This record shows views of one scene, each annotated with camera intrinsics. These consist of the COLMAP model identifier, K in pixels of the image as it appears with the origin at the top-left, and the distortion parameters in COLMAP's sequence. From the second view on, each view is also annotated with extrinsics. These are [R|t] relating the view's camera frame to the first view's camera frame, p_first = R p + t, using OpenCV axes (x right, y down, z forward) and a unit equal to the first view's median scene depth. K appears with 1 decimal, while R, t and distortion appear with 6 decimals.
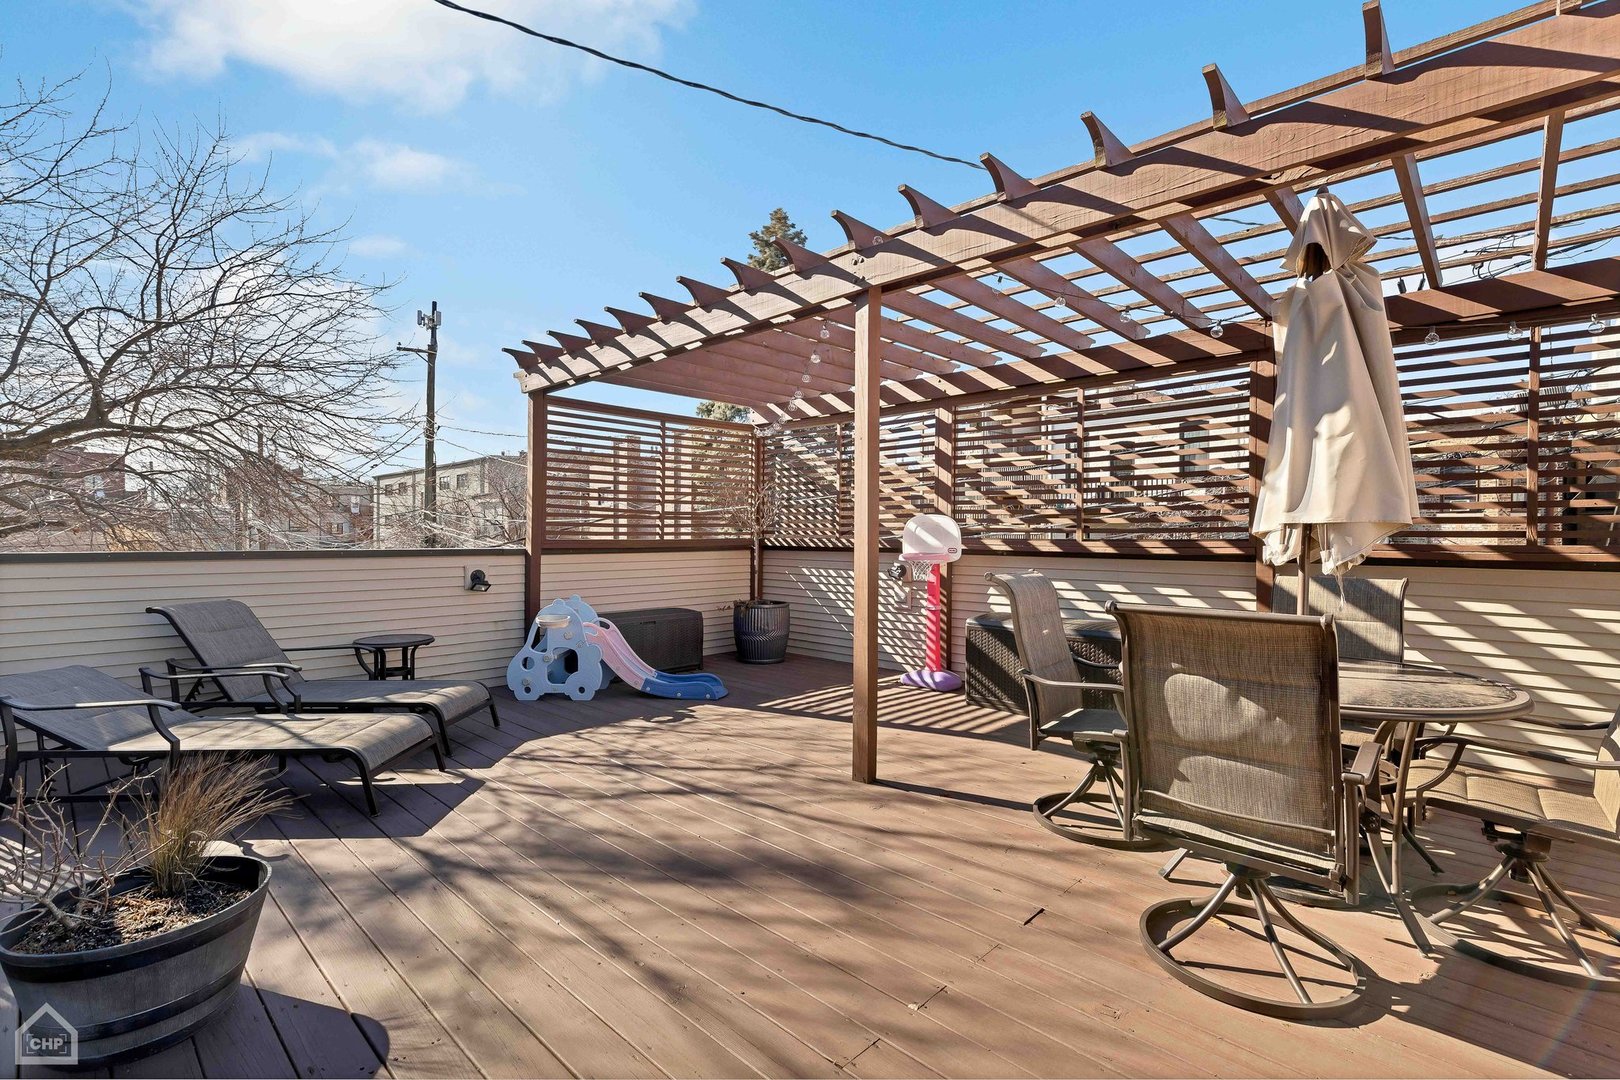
lens RADIAL K [[742.8, 0, 811.9], [0, 742.8, 541.8], [0, 0, 1]] dist [0.001046, 0.001374]
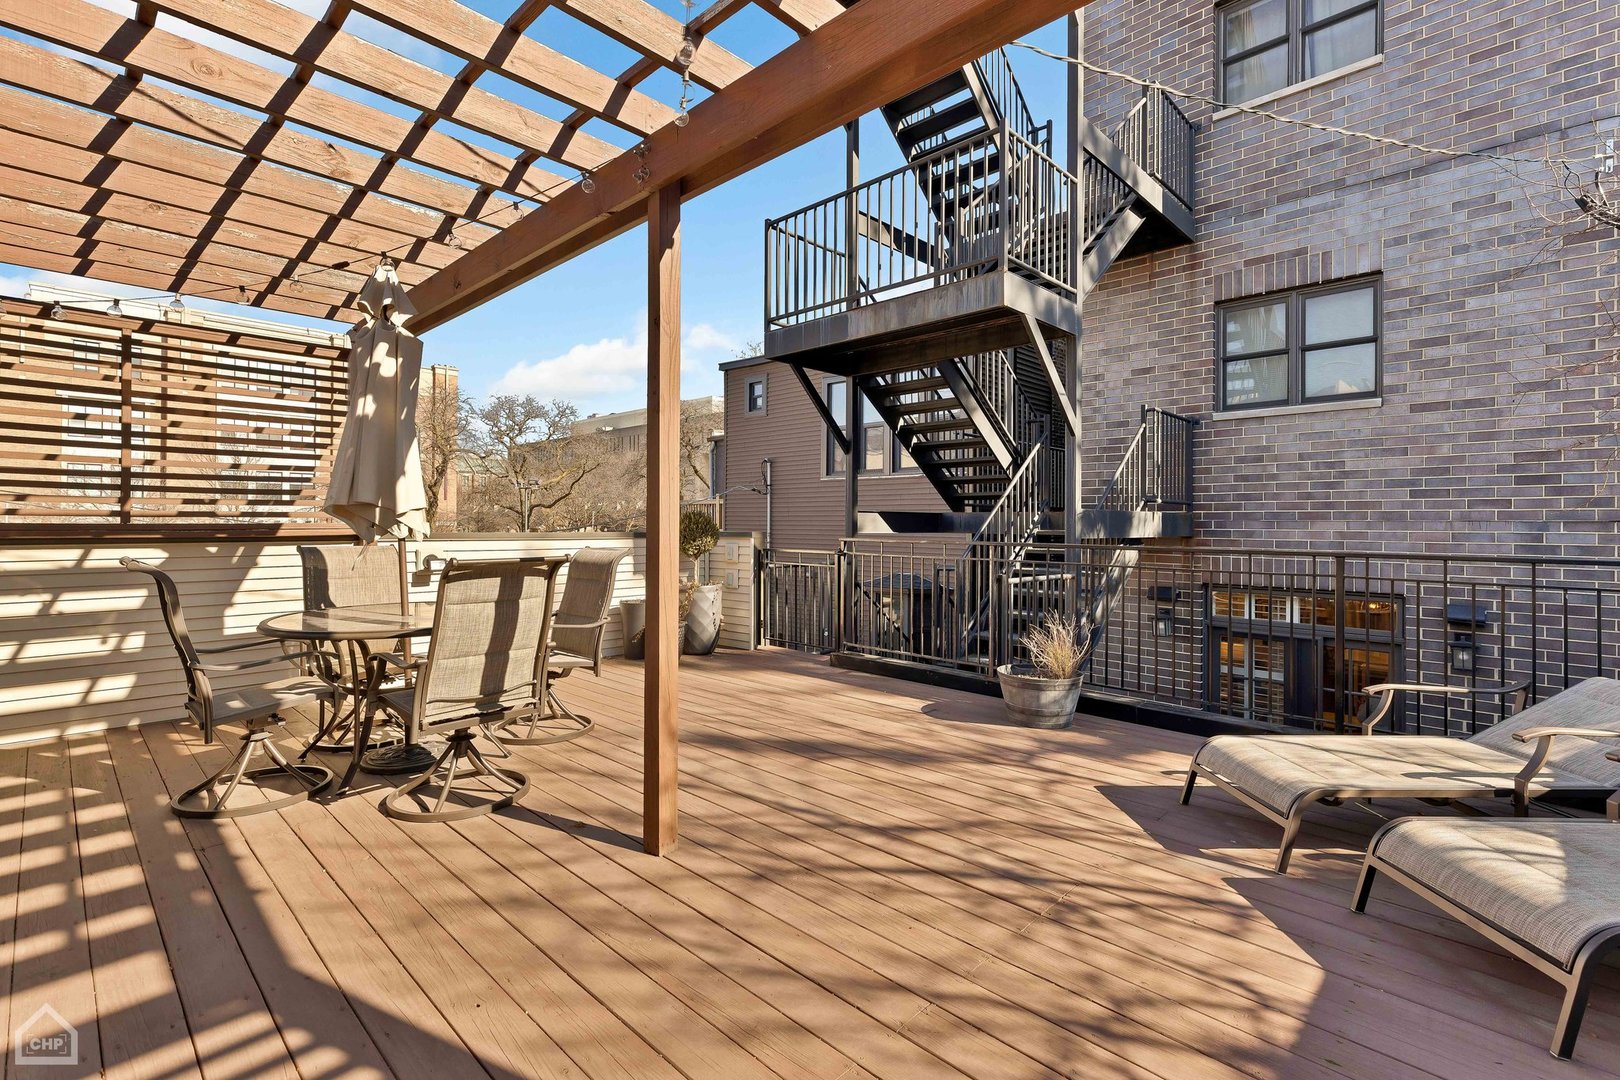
lens RADIAL K [[742.8, 0, 808.8], [0, 742.8, 529.1], [0, 0, 1]] dist [0.001046, 0.001374]
pose [[-0.999956, -0.008385, 0.004175, -0.072325], [-0.008324, 0.999862, 0.014386, -0.008978], [-0.004295, 0.014351, -0.999888, 1.732414]]
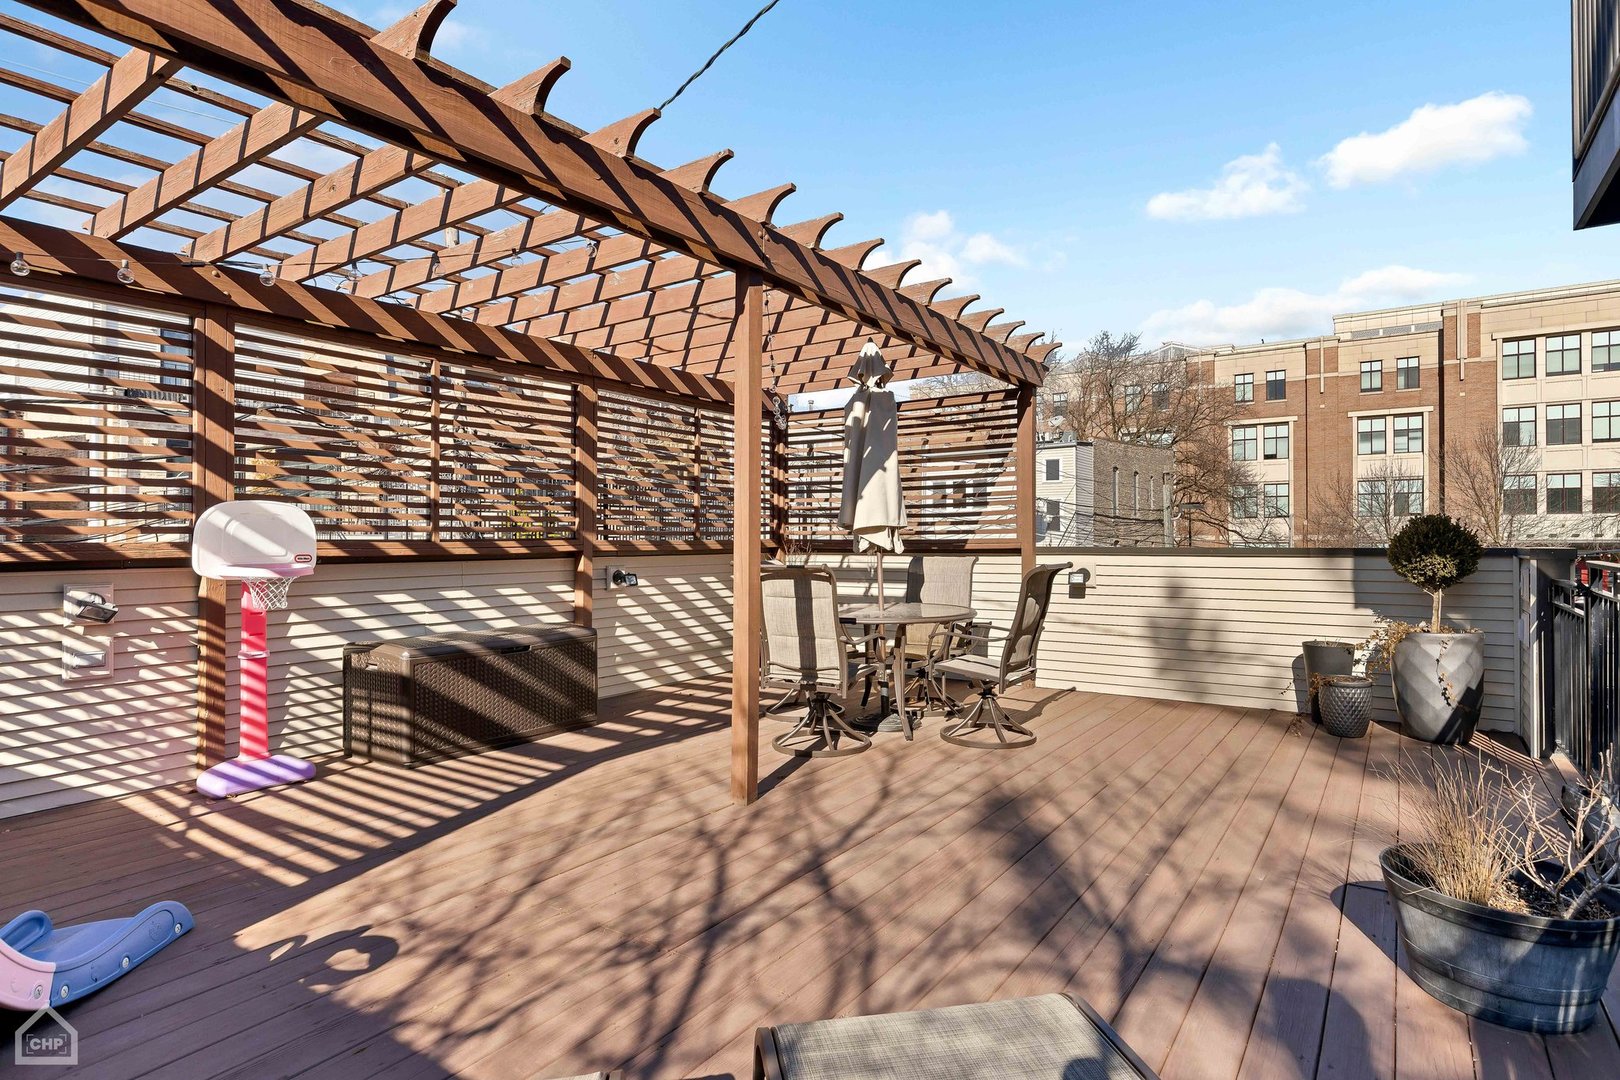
lens RADIAL K [[857.1, 0, 808.2], [0, 857.1, 536.4], [0, 0, 1]] dist [0.005734, -0.000312]
pose [[-0.153343, -0.002364, 0.988170, -0.975340], [0.010451, 0.999937, 0.004014, -0.009417], [-0.988118, 0.010943, -0.153308, 1.082612]]
